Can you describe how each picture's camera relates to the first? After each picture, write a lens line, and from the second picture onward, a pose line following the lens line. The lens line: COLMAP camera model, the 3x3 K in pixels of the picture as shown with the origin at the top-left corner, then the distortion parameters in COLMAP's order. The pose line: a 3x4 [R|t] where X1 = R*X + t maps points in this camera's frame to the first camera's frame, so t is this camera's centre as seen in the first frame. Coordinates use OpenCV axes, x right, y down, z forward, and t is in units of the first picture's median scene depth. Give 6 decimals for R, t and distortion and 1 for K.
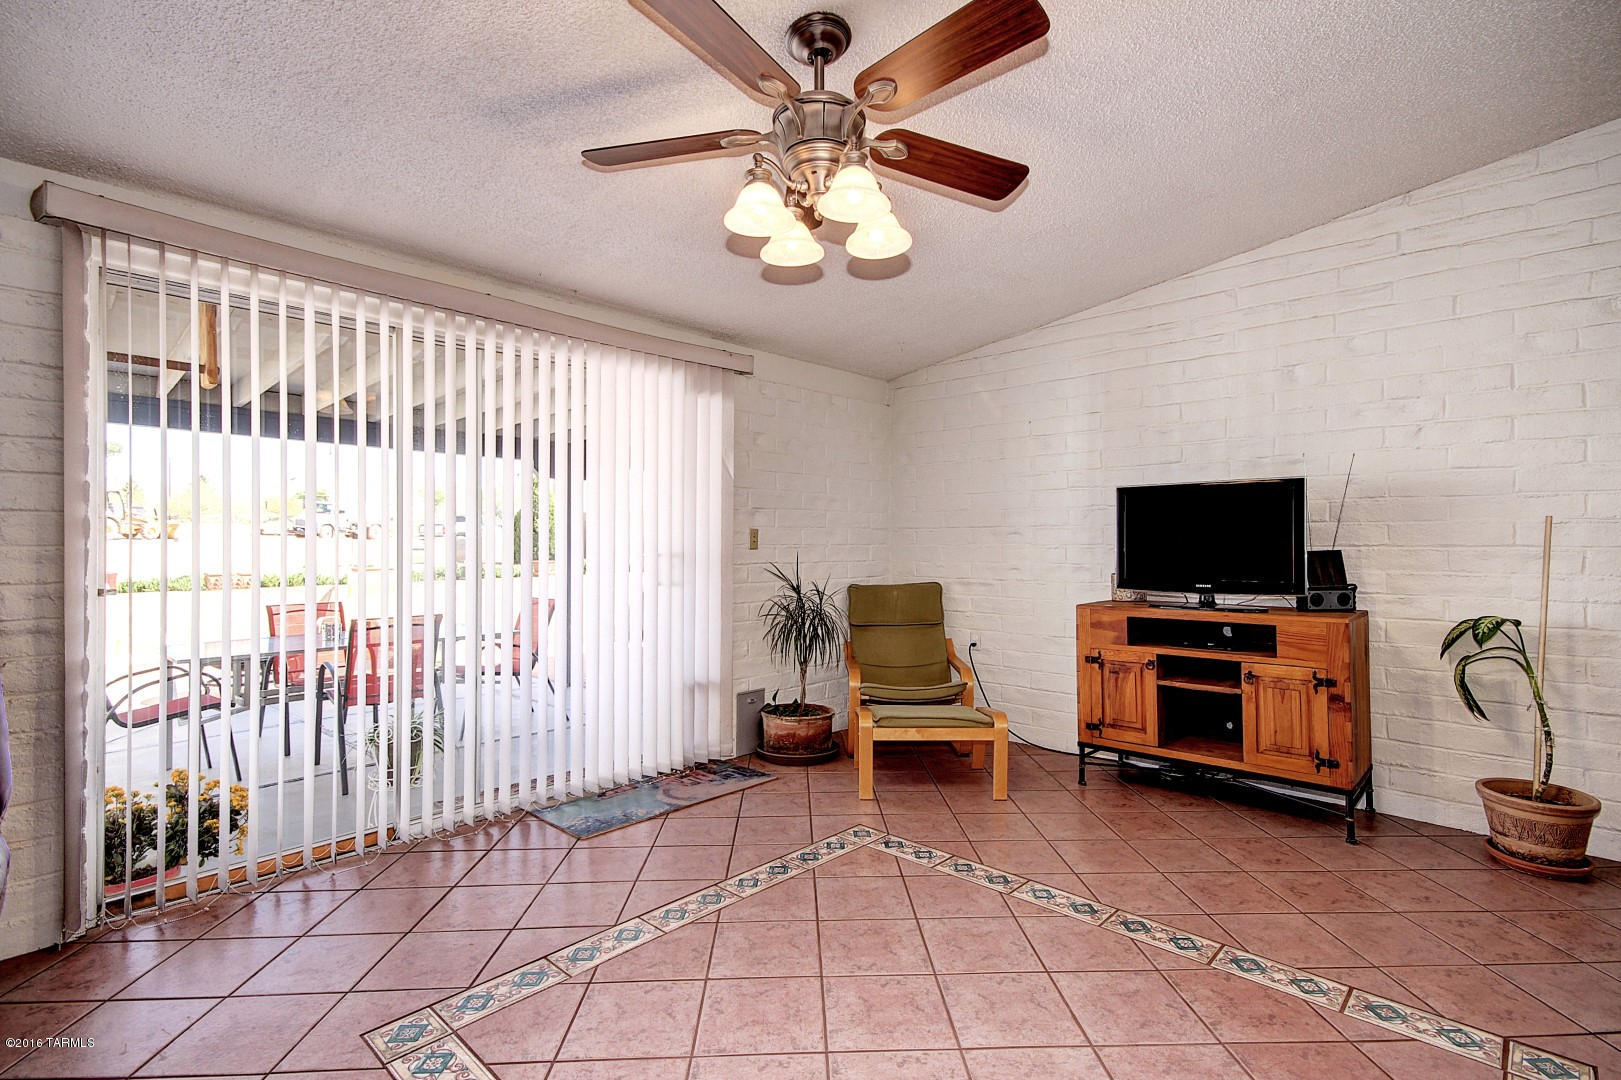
lens RADIAL K [[748.4, 0, 818.5], [0, 748.4, 538.6], [0, 0, 1]] dist [-0.000090, -0.000717]
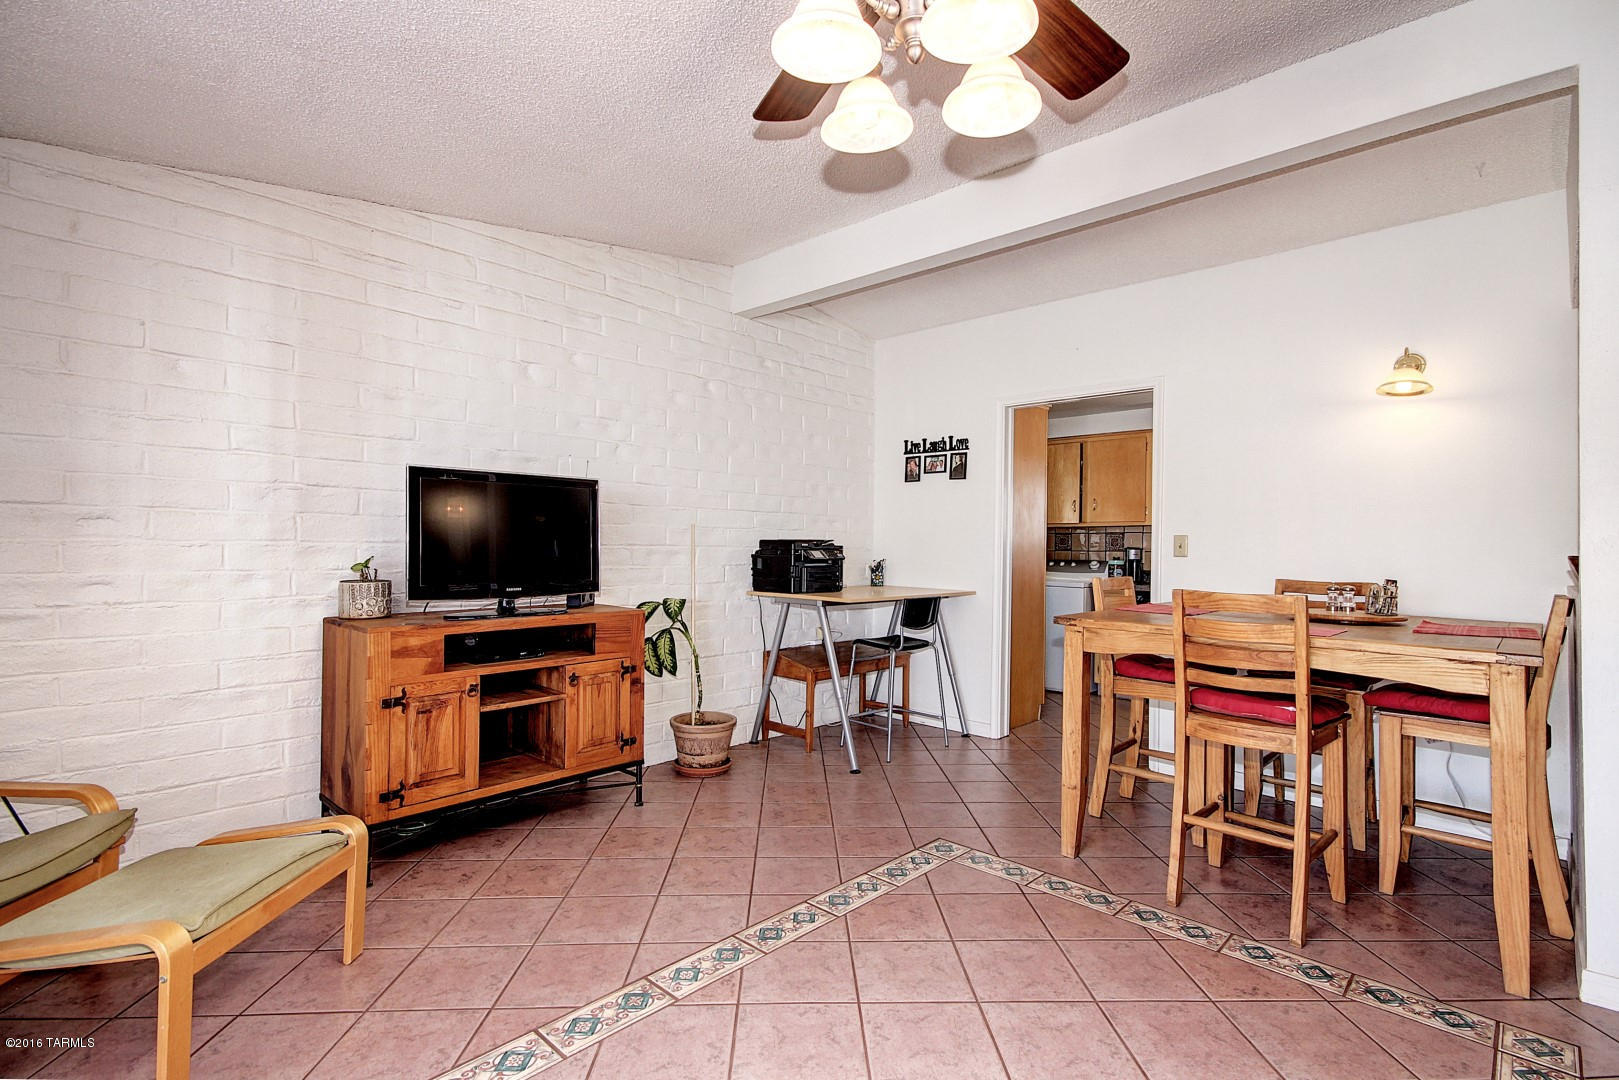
lens RADIAL K [[765.5, 0, 812.1], [0, 765.5, 543.5], [0, 0, 1]] dist [0.012528, -0.003754]
pose [[0.008134, 0.003094, 0.999962, -0.422707], [-0.017142, 0.999849, -0.002954, 0.005678], [-0.999820, -0.017117, 0.008186, 0.682561]]
